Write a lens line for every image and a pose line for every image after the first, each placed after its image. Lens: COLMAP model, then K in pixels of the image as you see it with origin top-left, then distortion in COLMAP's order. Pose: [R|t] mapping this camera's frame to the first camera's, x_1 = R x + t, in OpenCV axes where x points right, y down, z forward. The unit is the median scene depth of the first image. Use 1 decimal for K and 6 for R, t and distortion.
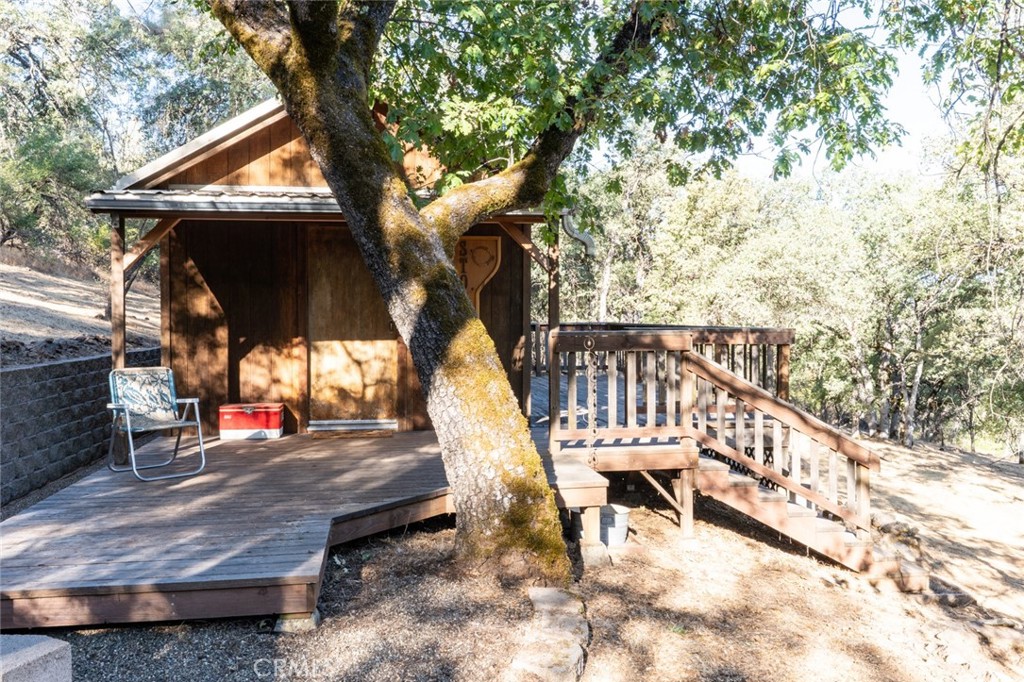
lens RADIAL K [[859.7, 0, 510.7], [0, 859.7, 340.1], [0, 0, 1]] dist [0.009133, 0.020866]
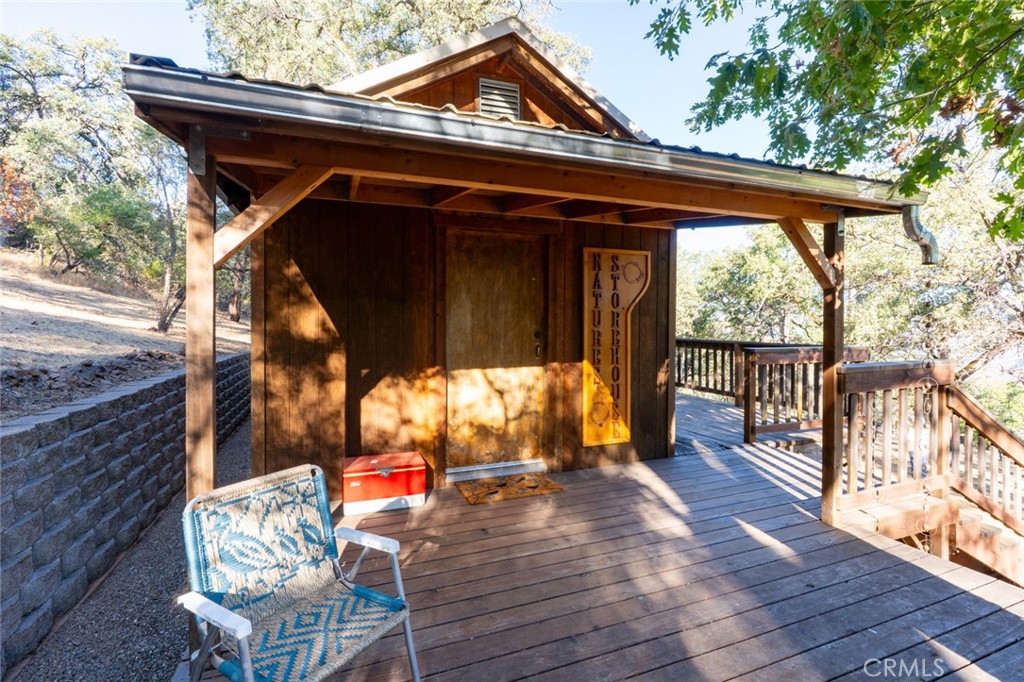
lens RADIAL K [[462.8, 0, 515.4], [0, 462.8, 330.8], [0, 0, 1]] dist [0.001958, -0.001399]
pose [[0.975821, -0.001260, 0.218570, -0.263303], [0.003704, 0.999935, -0.010773, -0.030830], [-0.218542, 0.011322, 0.975762, 0.550077]]
